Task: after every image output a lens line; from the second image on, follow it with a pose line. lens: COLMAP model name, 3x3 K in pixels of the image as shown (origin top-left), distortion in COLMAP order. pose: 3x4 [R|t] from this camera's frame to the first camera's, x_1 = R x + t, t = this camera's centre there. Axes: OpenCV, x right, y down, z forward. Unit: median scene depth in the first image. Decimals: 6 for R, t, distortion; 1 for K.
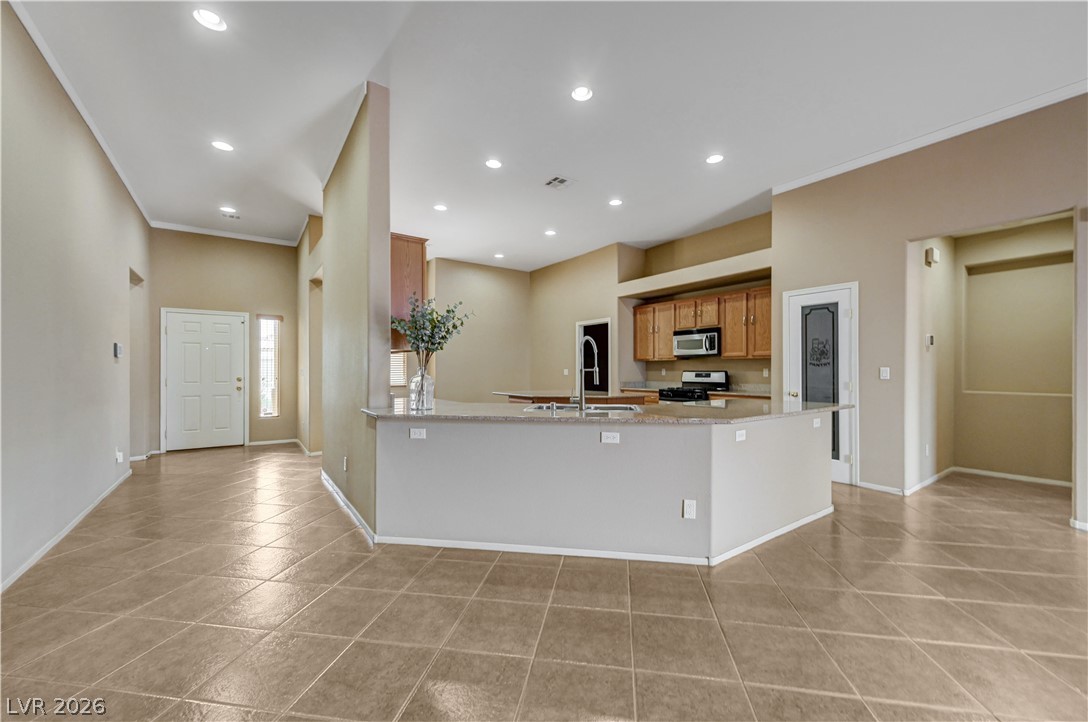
lens RADIAL K [[425.4, 0, 550.3], [0, 425.4, 349.5], [0, 0, 1]] dist [0.009305, -0.000113]
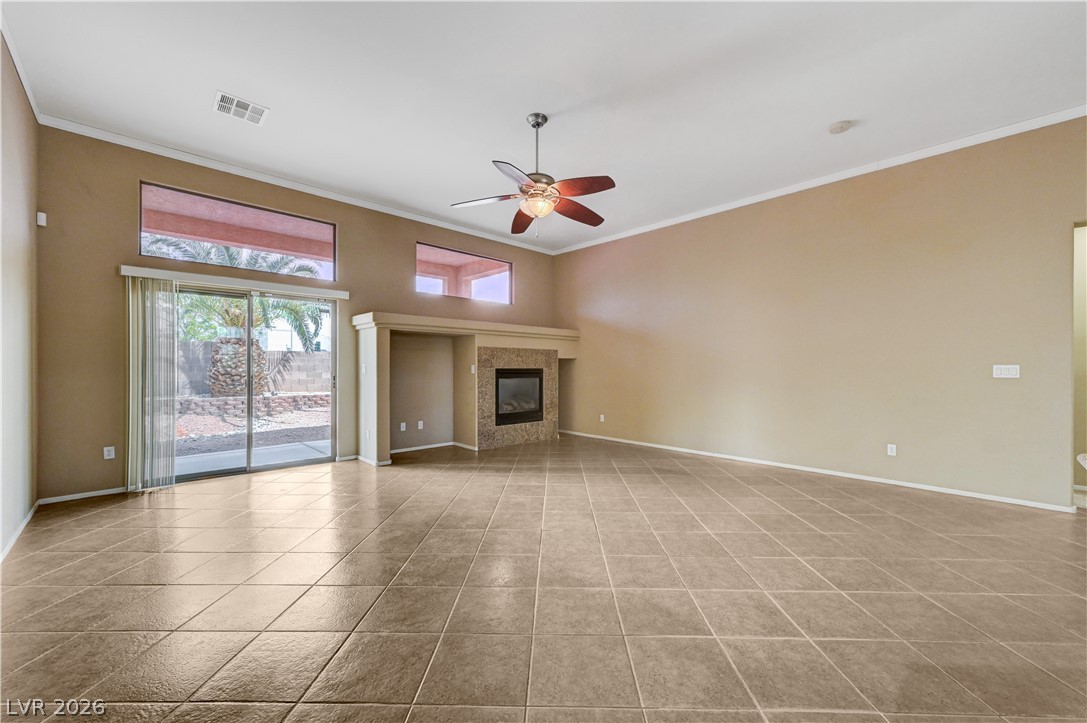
lens RADIAL K [[429.2, 0, 547.3], [0, 429.2, 363.5], [0, 0, 1]] dist [0.002165, 0.000067]
pose [[-0.990410, -0.003277, -0.138117, 0.516152], [0.004315, 0.998497, -0.054631, 0.029021], [0.138089, -0.054703, -0.988908, 0.633069]]
